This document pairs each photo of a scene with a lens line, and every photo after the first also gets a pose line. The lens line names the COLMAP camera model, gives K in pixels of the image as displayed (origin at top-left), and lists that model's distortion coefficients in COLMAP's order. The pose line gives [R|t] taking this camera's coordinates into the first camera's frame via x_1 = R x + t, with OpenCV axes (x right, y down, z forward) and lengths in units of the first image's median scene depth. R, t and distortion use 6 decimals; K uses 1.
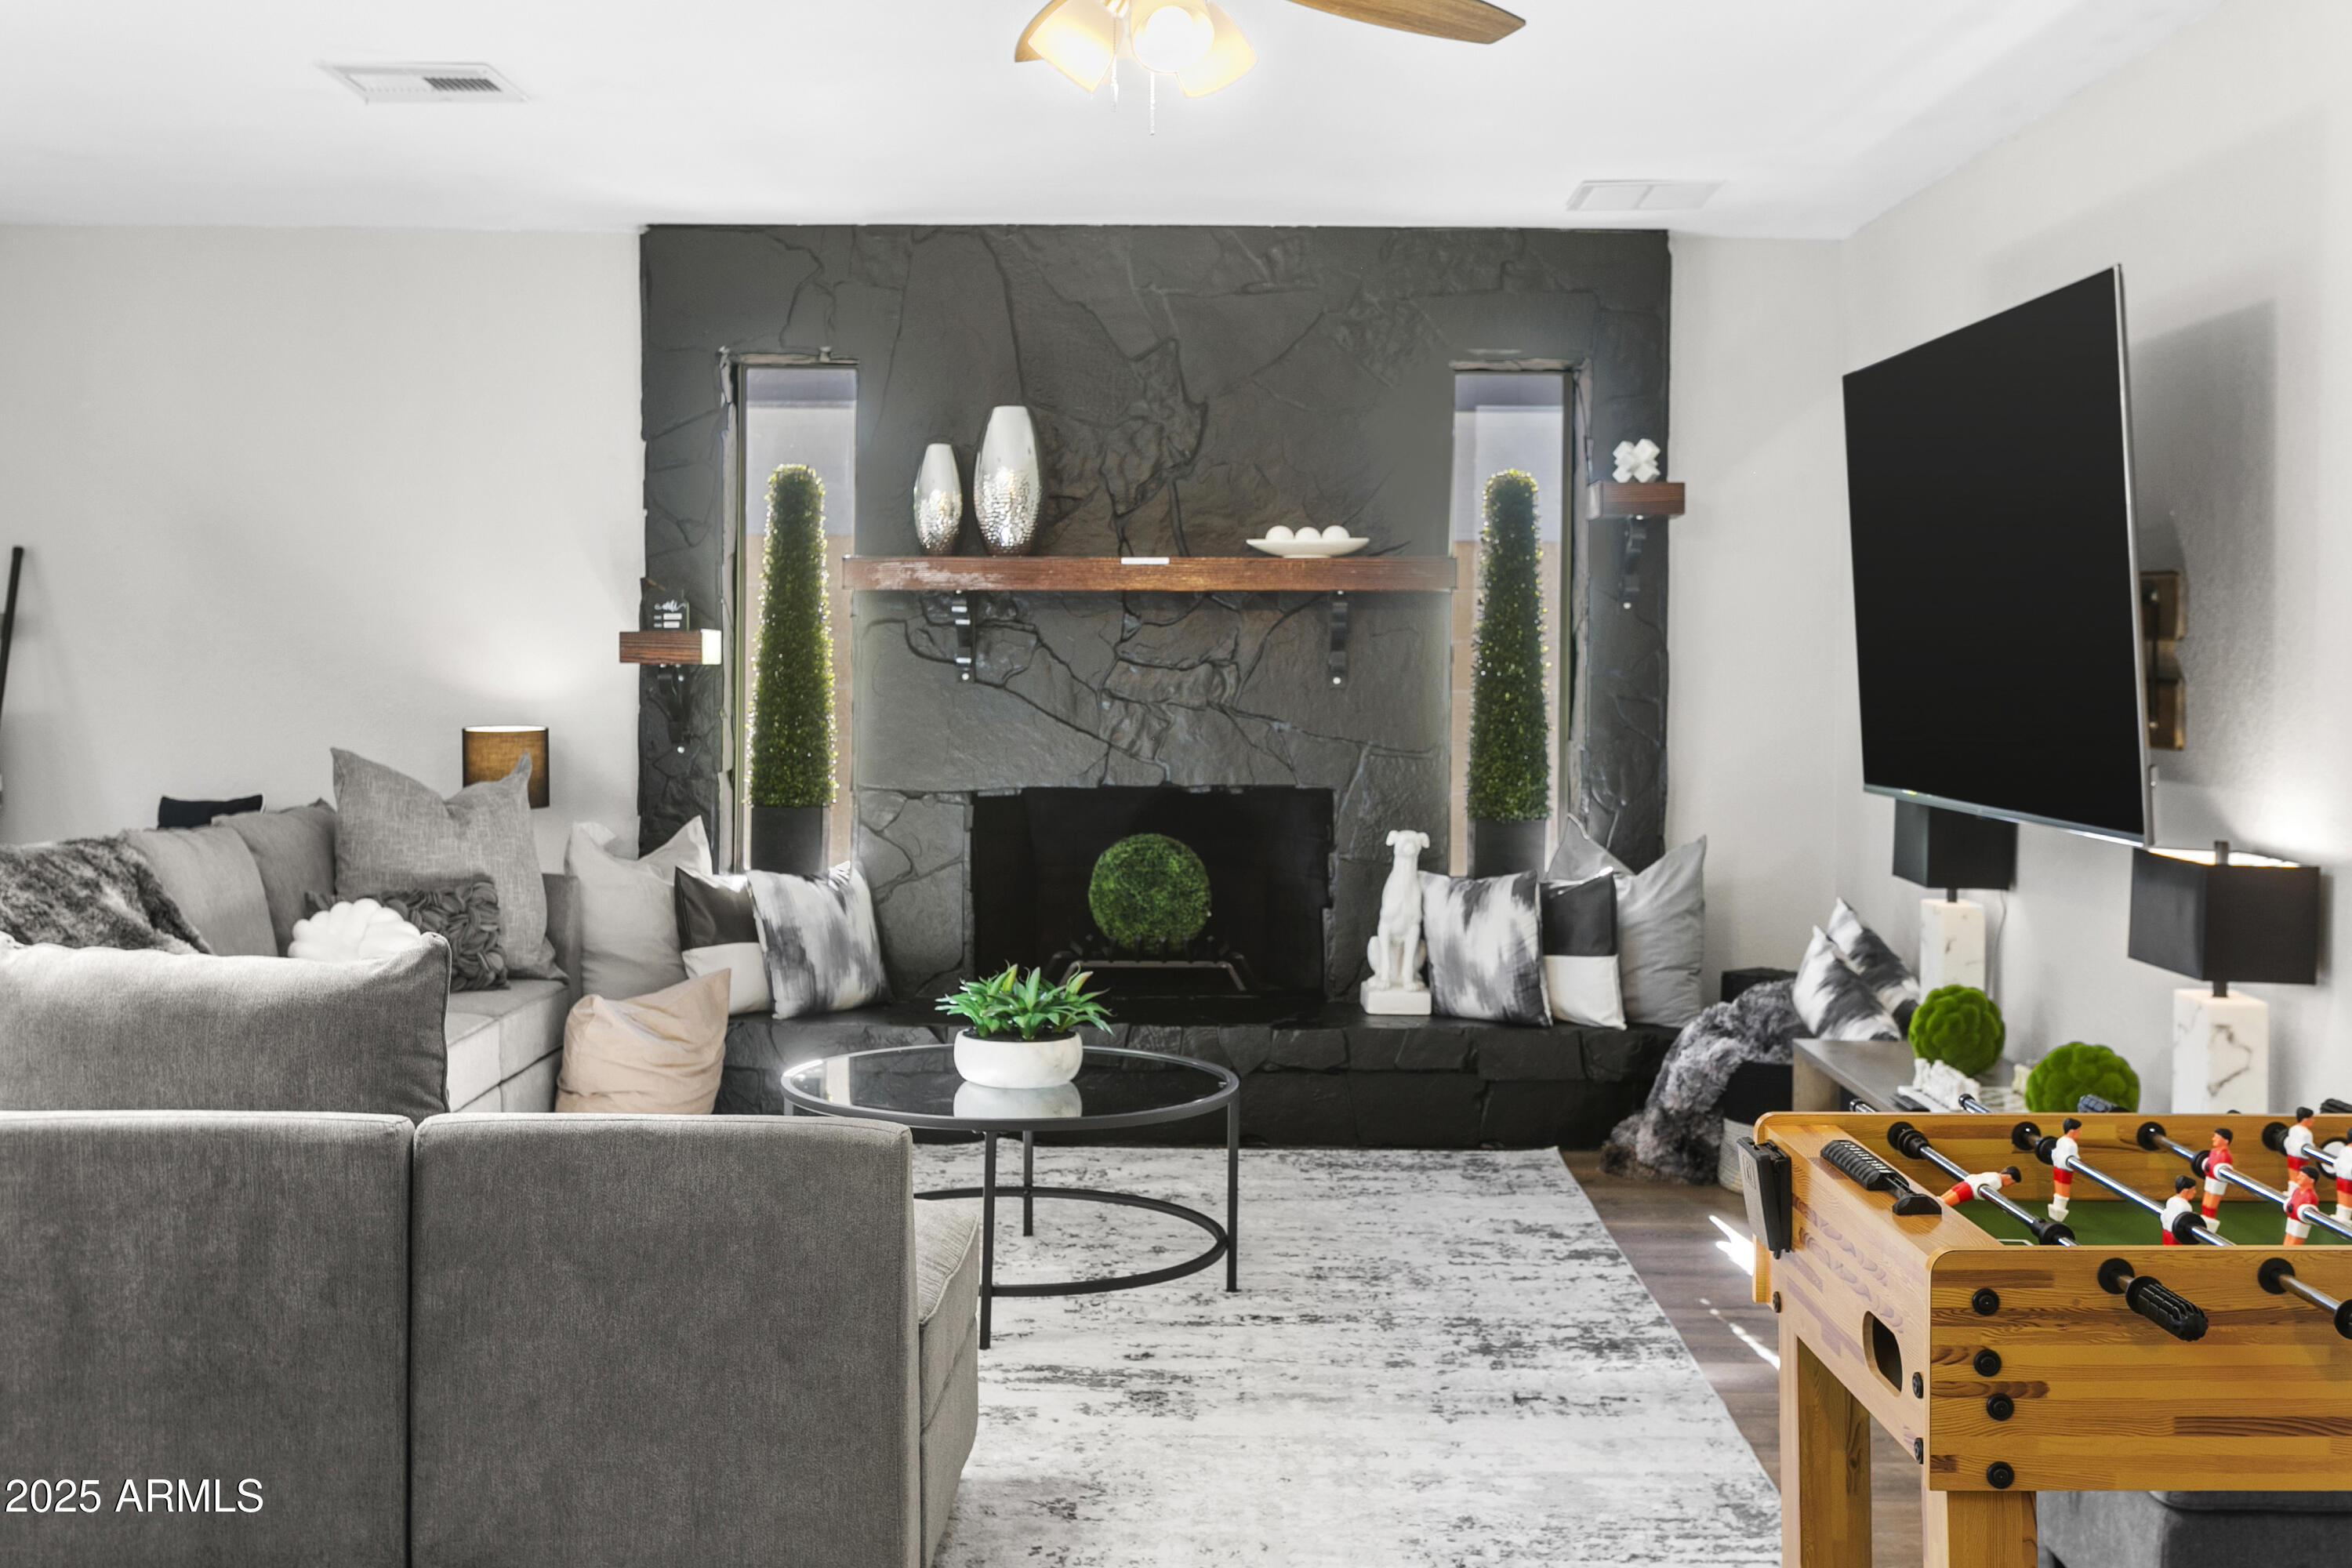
lens RADIAL K [[2585.6, 0, 1163.2], [0, 2585.6, 767.0], [0, 0, 1]] dist [0.040591, 0.000000]
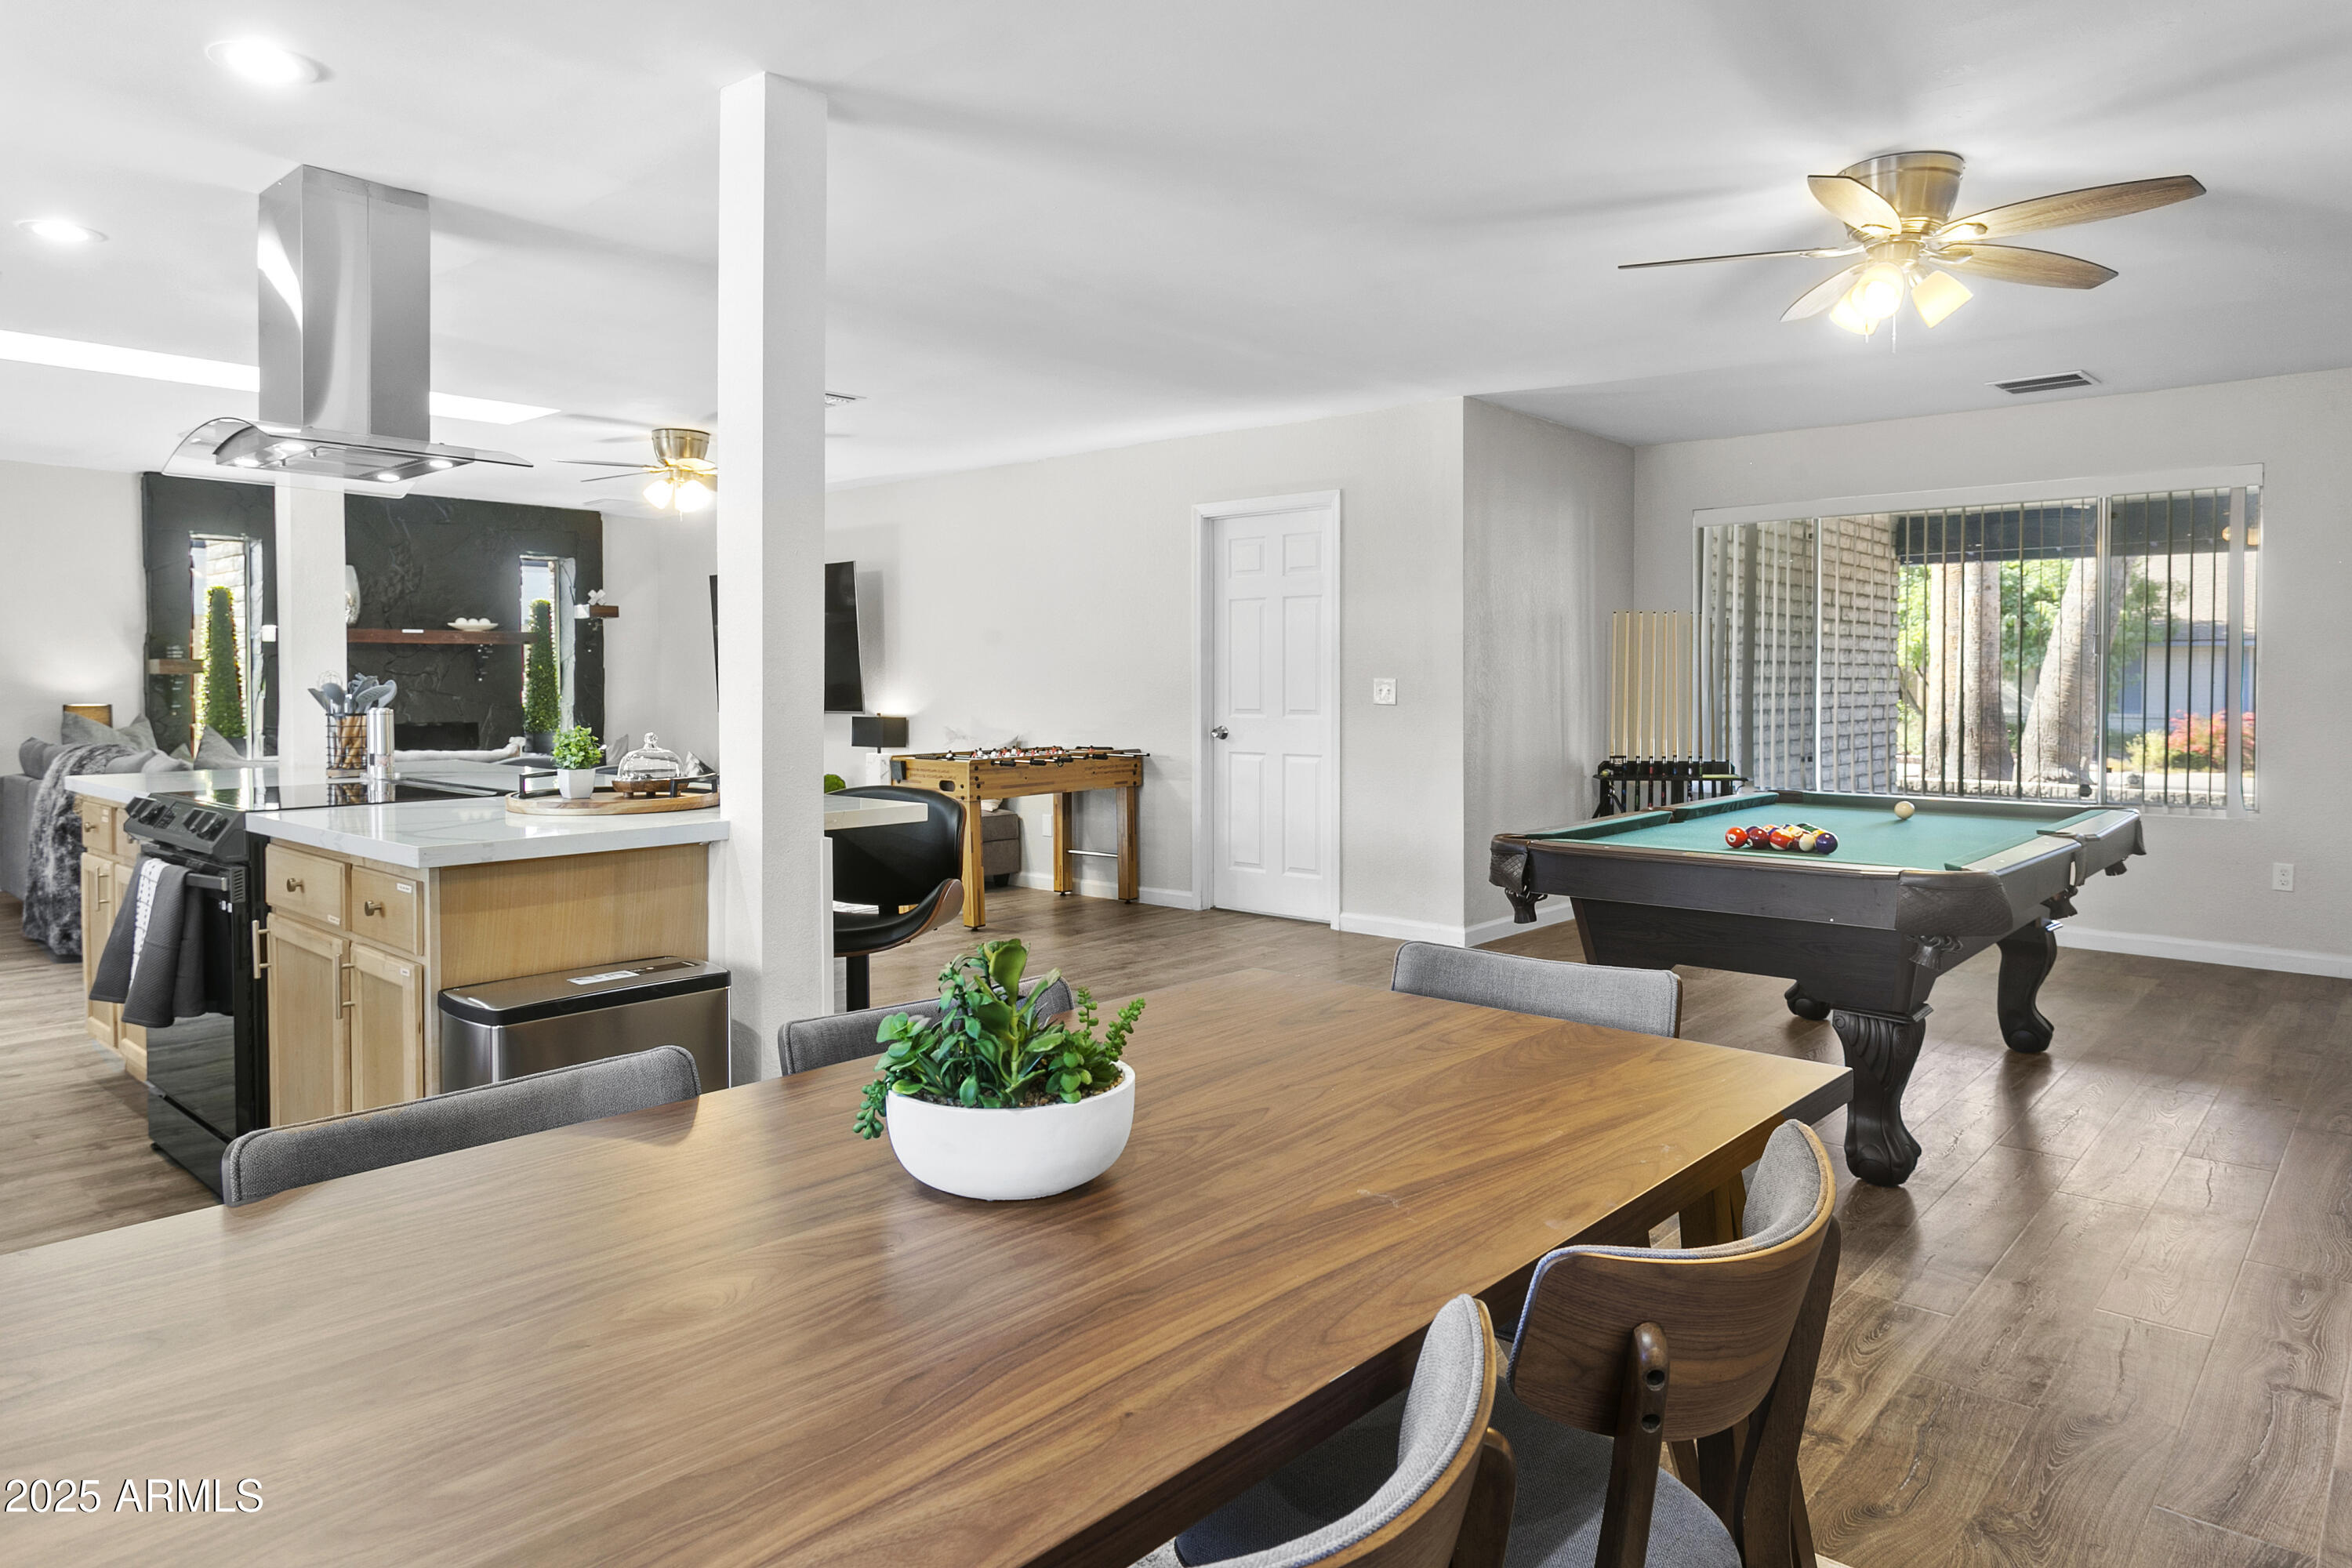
lens RADIAL K [[1429.9, 0, 1176.9], [0, 1429.9, 770.8], [0, 0, 1]] dist [-0.007965, -0.001107]
pose [[0.669349, -0.052998, 0.741056, -0.543323], [0.039142, 0.998583, 0.036061, 0.033589], [-0.741917, 0.004869, 0.670475, -0.462362]]
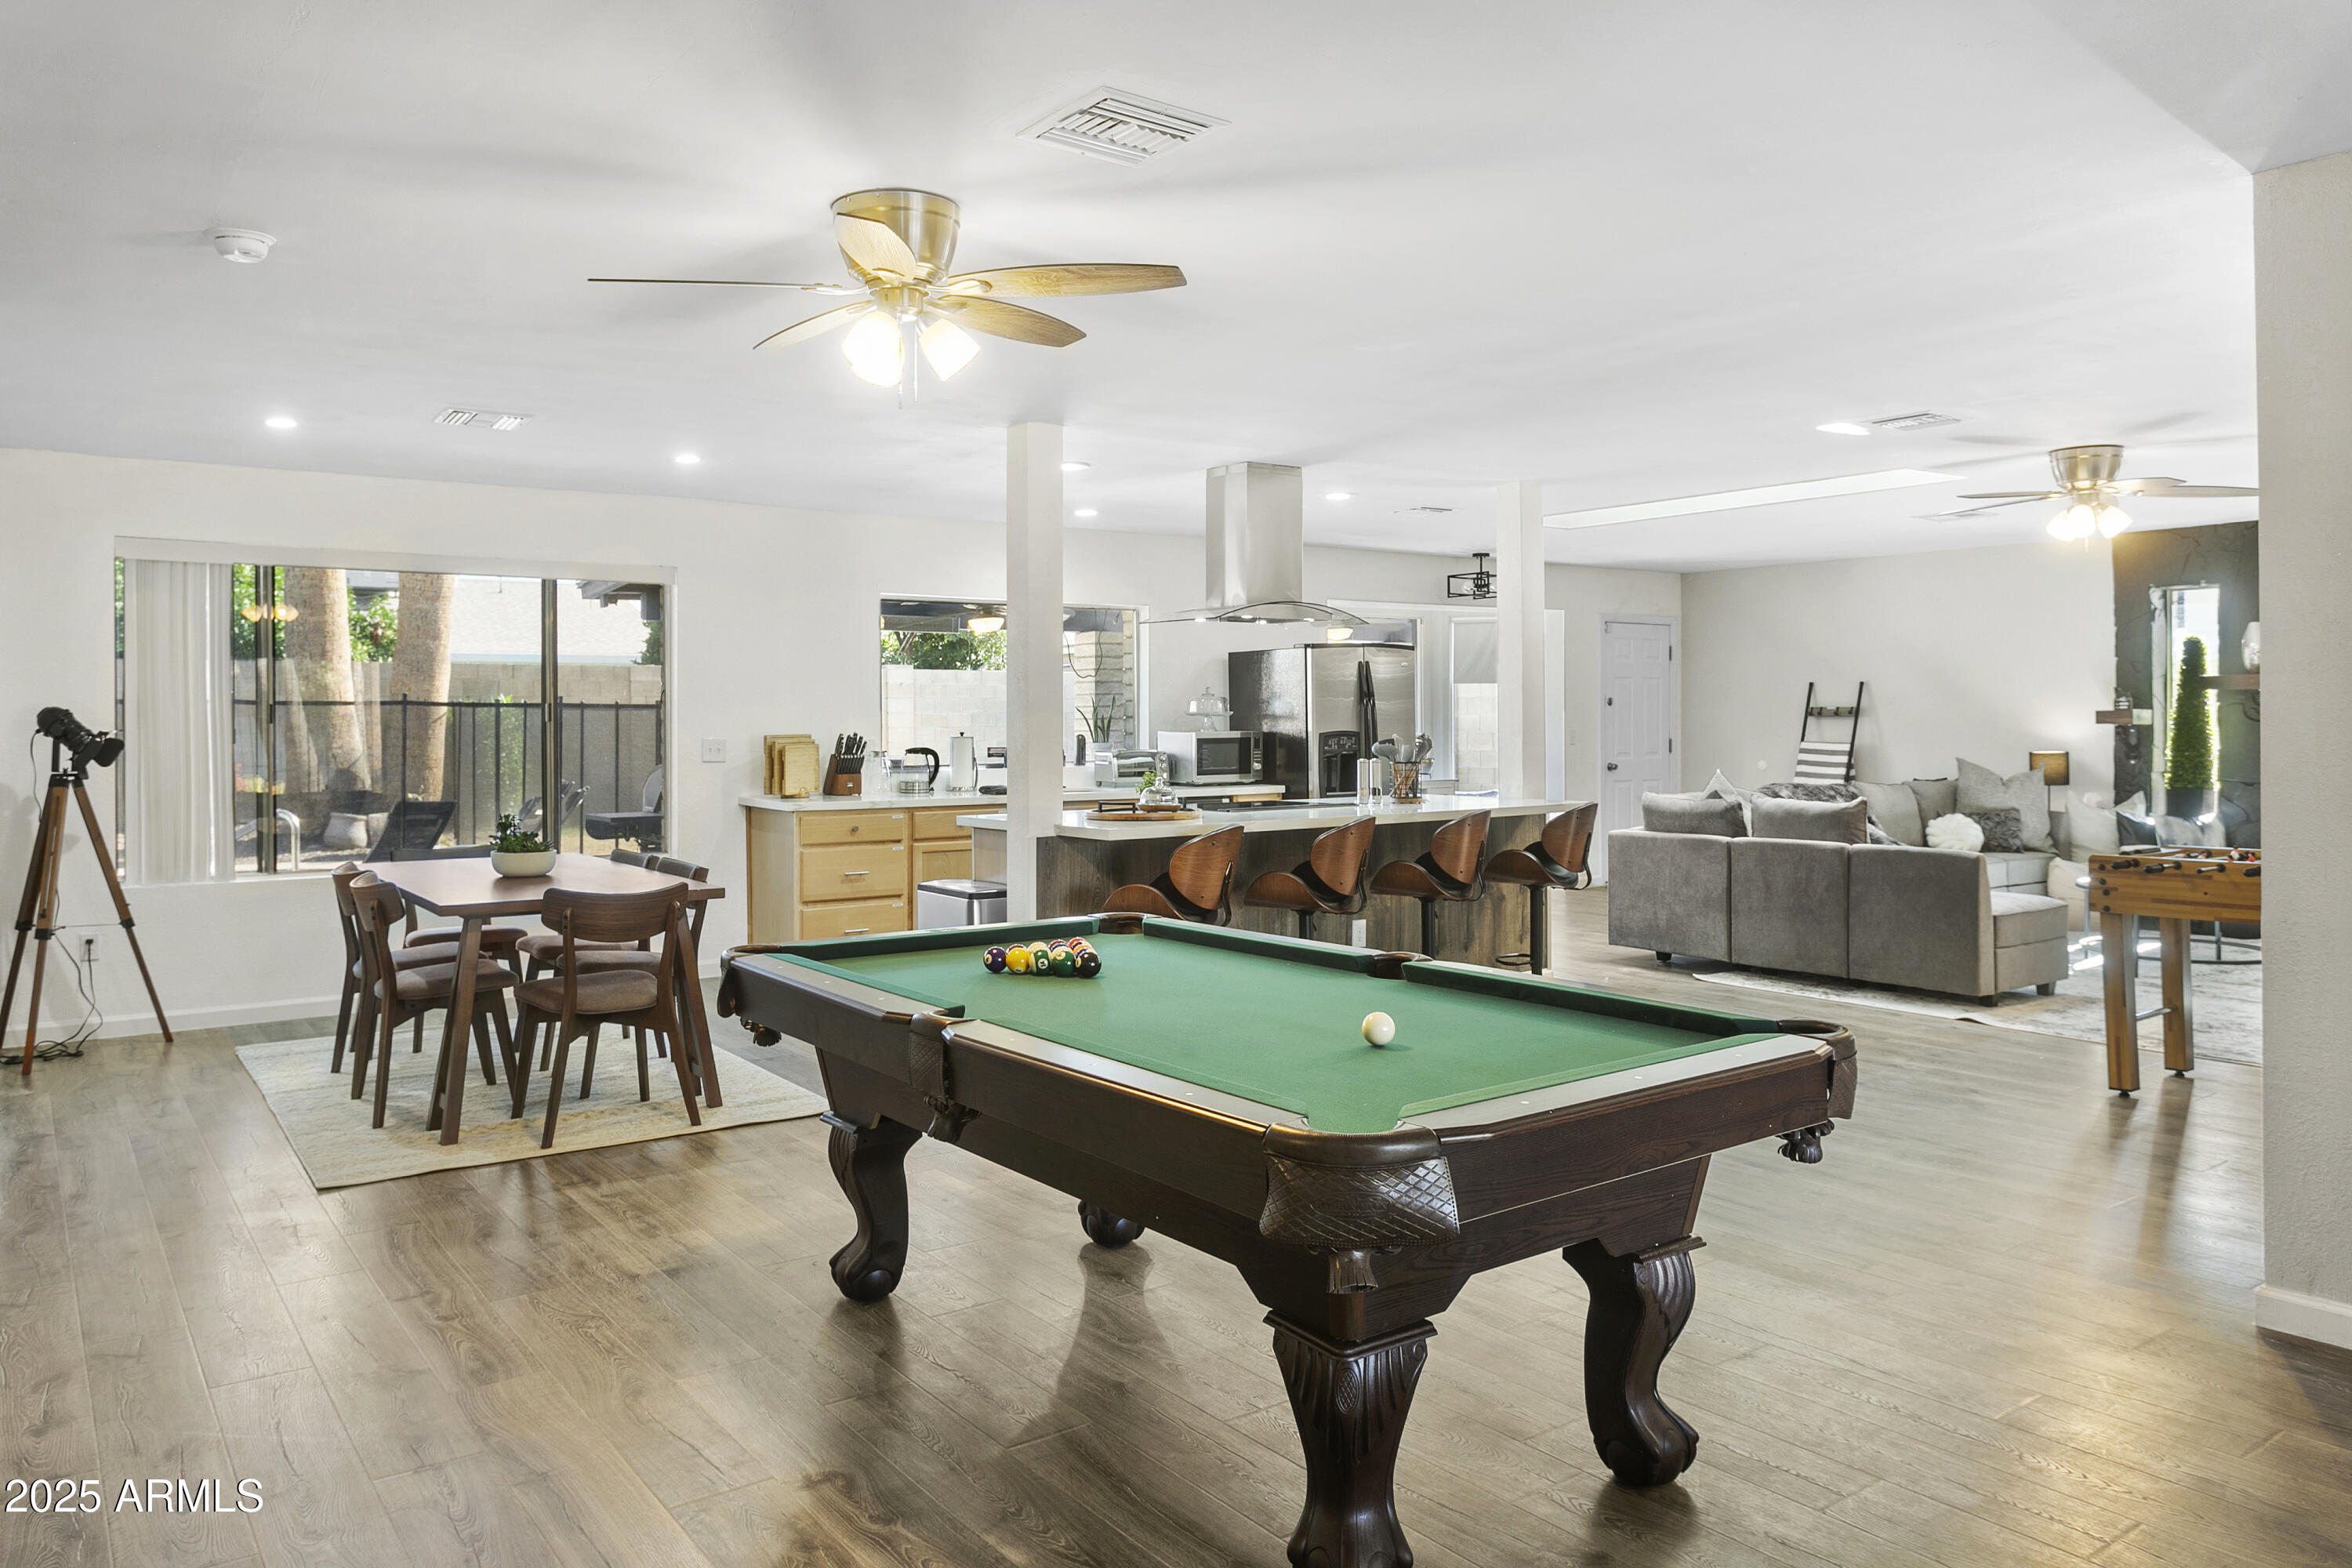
lens RADIAL K [[1551.4, 0, 1173.5], [0, 1551.4, 764.7], [0, 0, 1]] dist [-0.004802, -0.001465]
pose [[0.595460, 0.013484, -0.803272, 0.439207], [-0.028079, 0.999598, -0.004035, 0.027091], [0.802894, 0.024958, 0.595599, -0.530445]]
